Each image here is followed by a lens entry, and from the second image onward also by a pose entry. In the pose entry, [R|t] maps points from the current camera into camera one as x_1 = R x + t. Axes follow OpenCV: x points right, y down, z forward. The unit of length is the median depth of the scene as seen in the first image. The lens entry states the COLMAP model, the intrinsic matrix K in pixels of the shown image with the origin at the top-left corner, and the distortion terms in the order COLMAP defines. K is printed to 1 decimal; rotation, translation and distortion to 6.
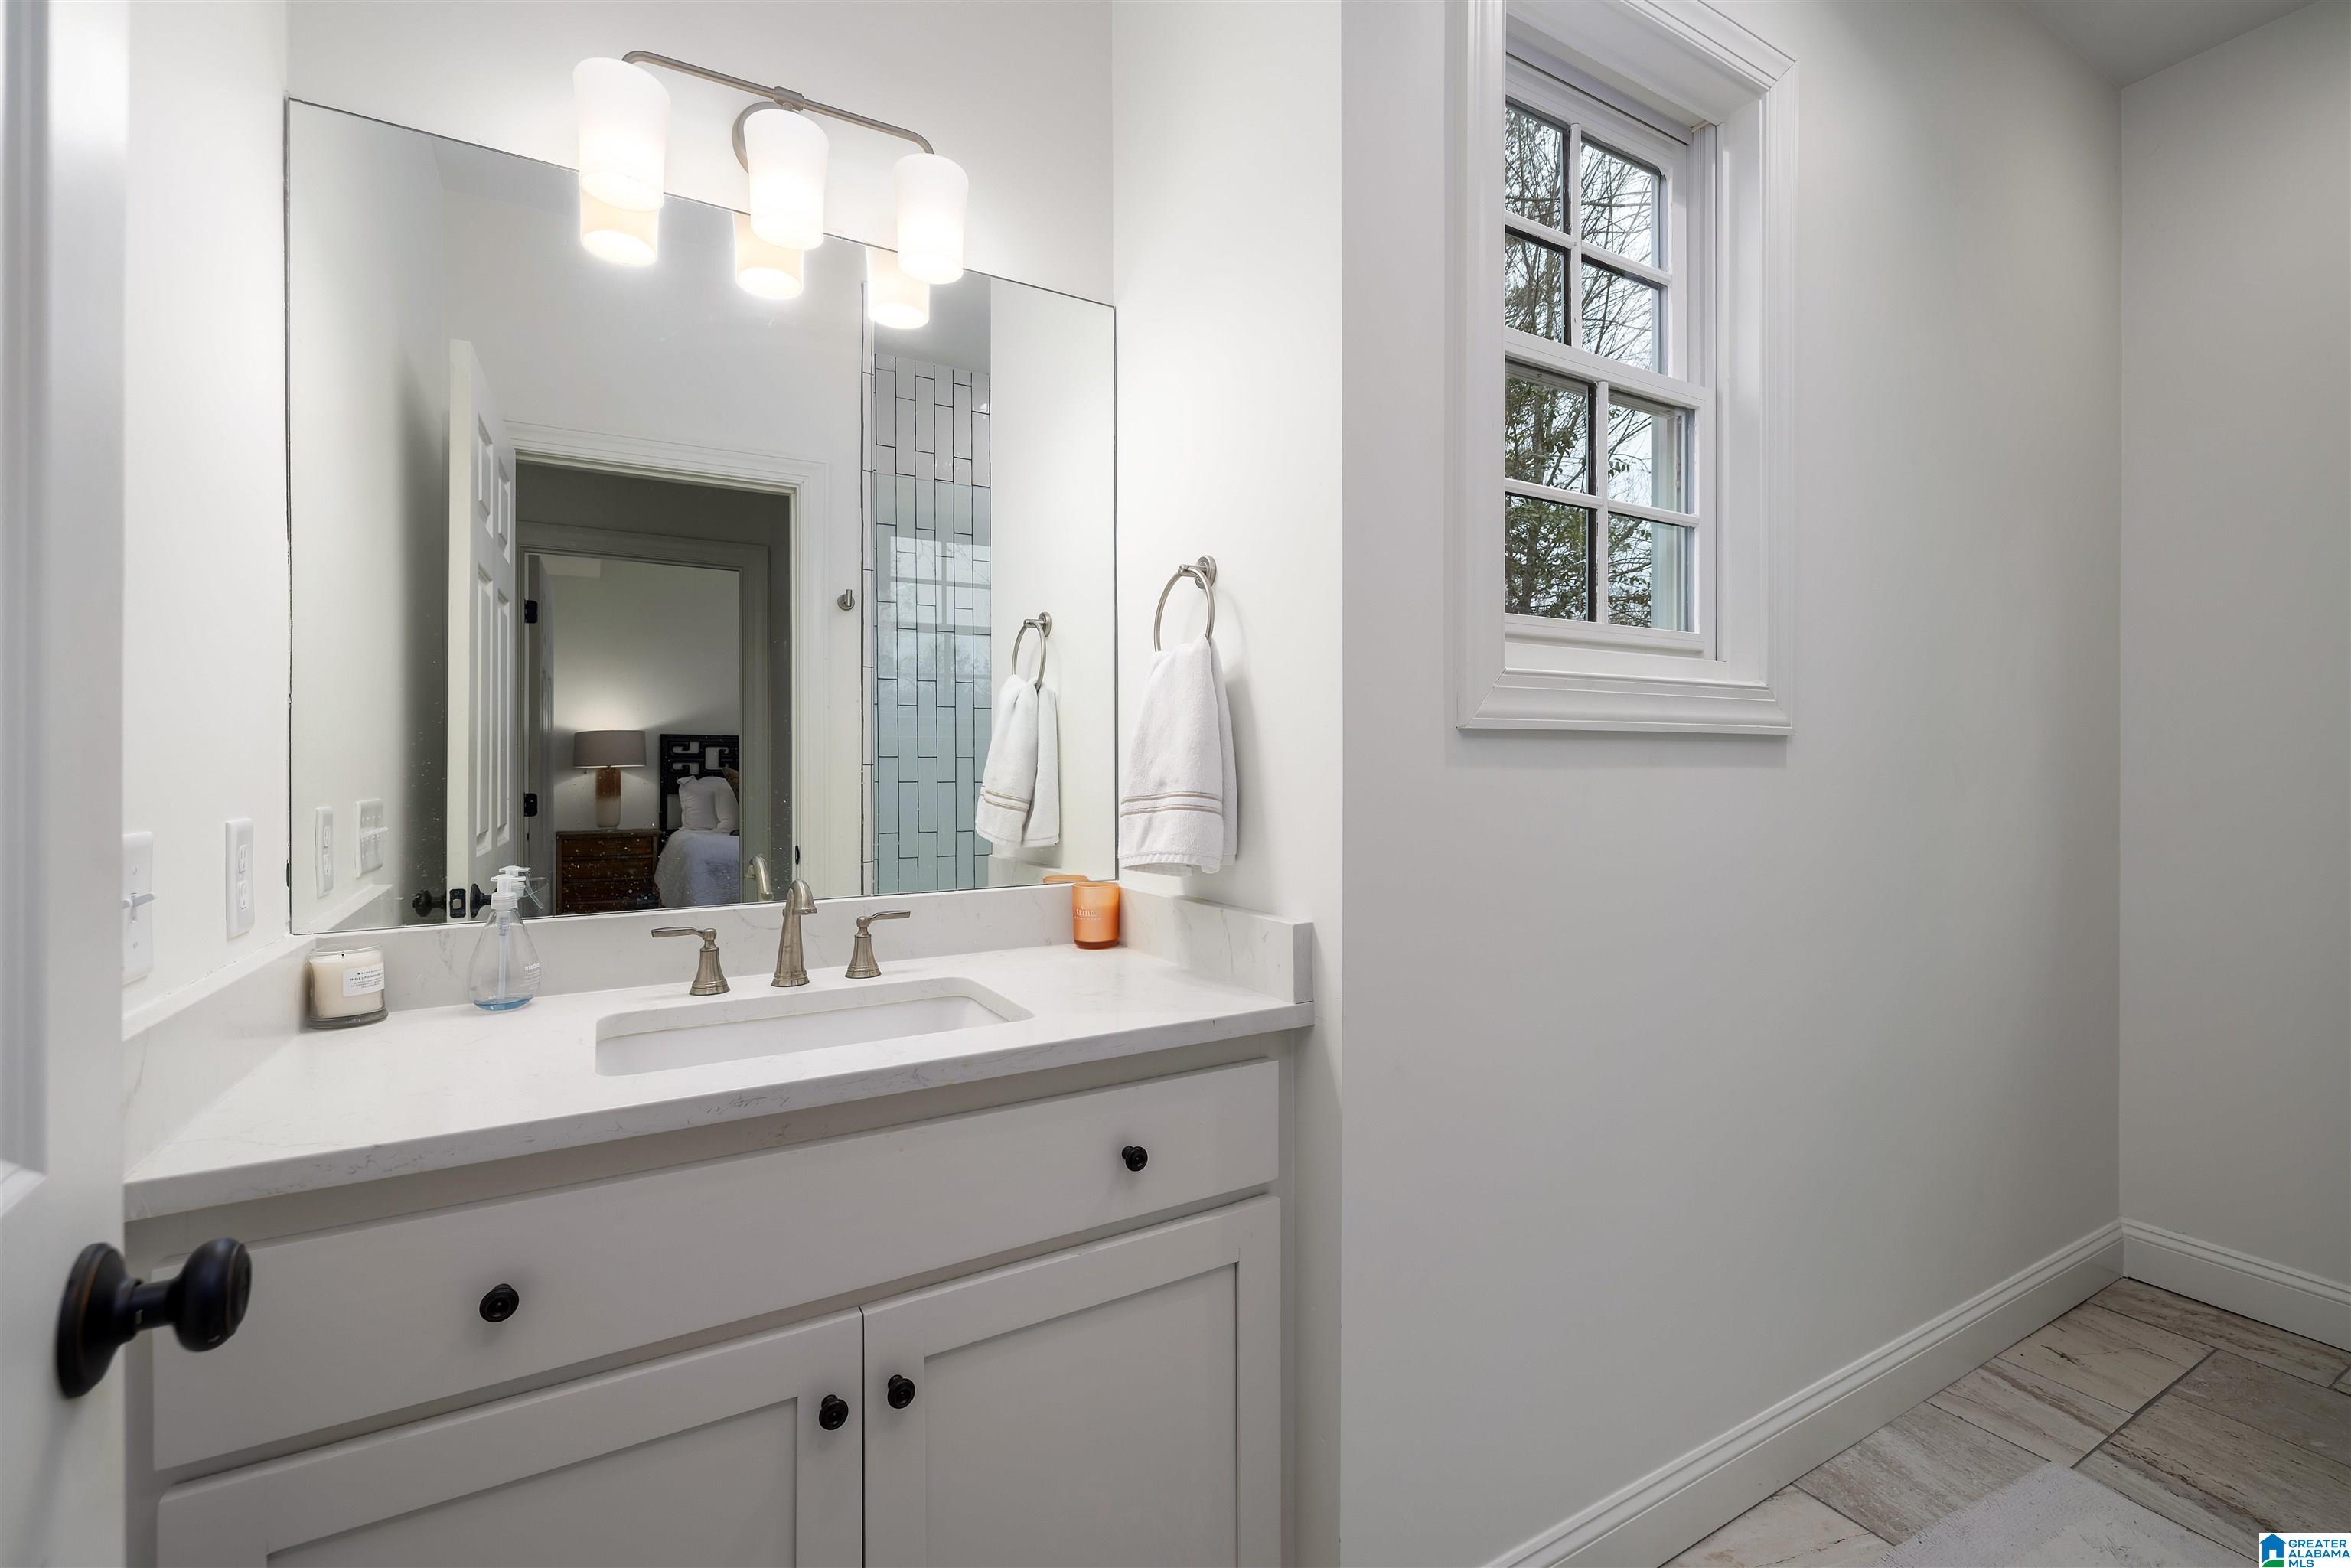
lens RADIAL K [[1050.6, 0, 1176.5], [0, 1050.6, 772.9], [0, 0, 1]] dist [0.014211, -0.000989]
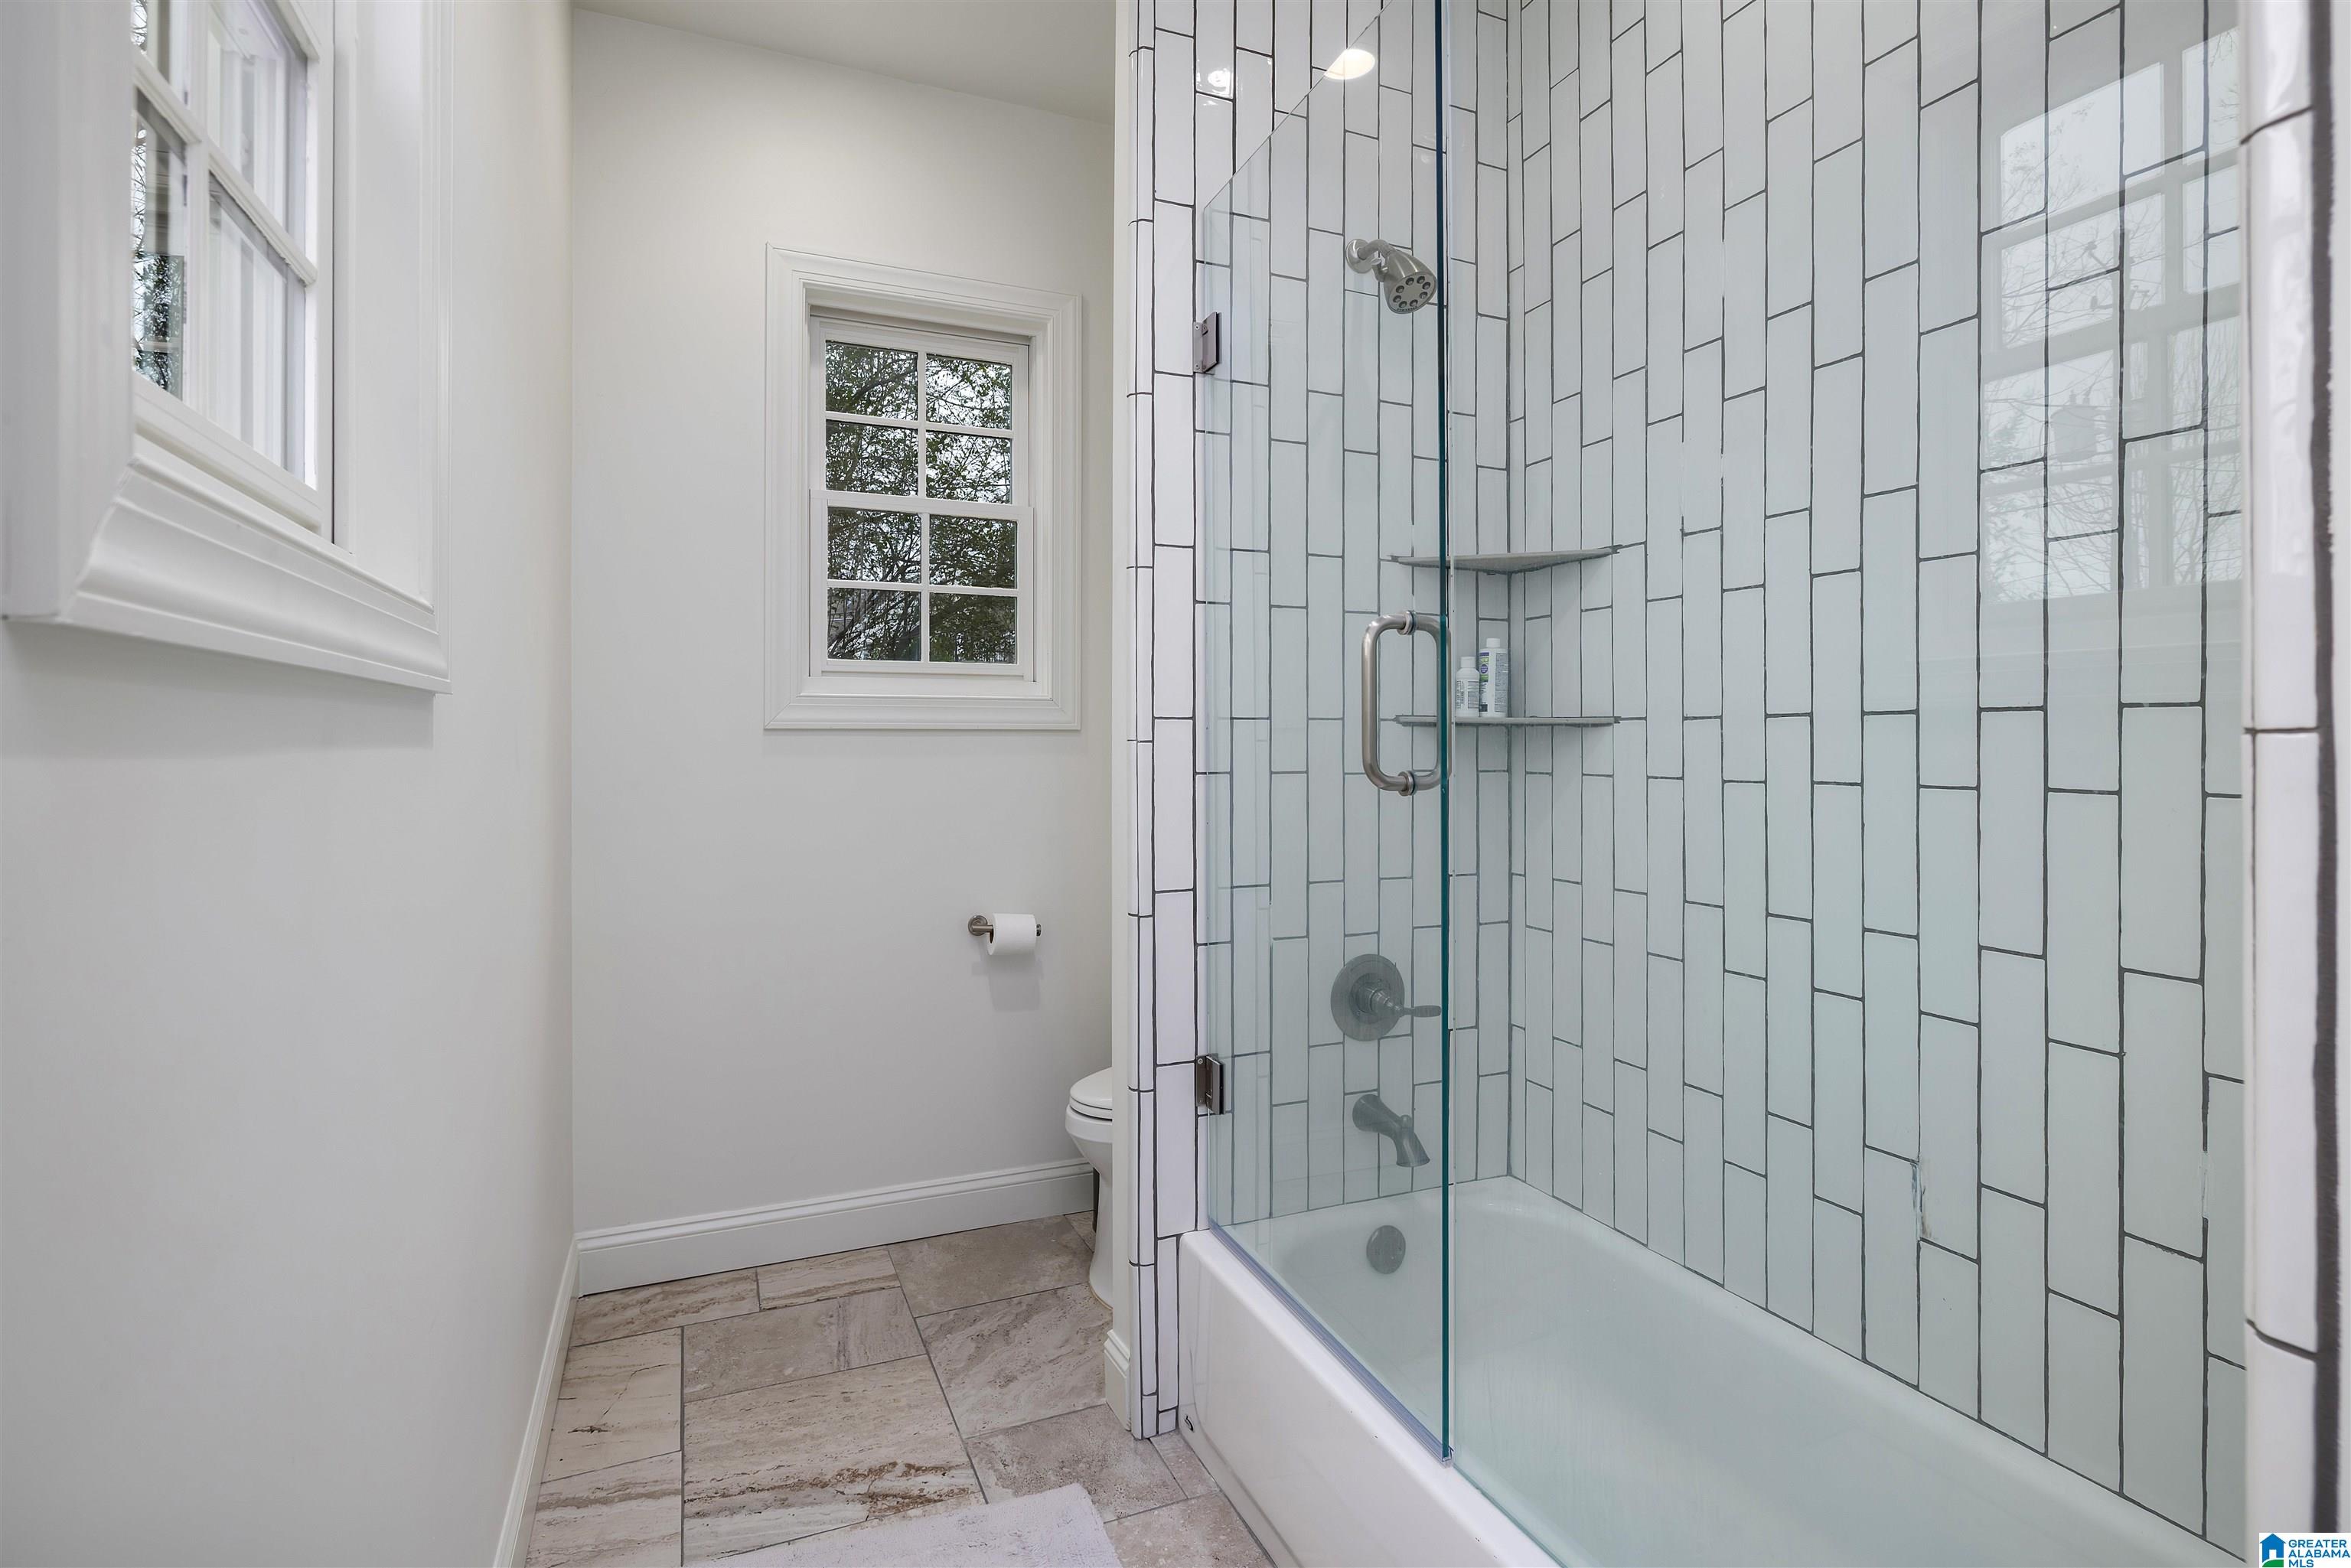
lens RADIAL K [[1113.7, 0, 1178.2], [0, 1113.7, 734.9], [0, 0, 1]] dist [0.001880, 0.000036]
pose [[0.128545, 0.006430, 0.991683, -0.000607], [0.003079, 0.999972, -0.006883, -0.004446], [-0.991699, 0.003938, 0.128522, 0.430676]]
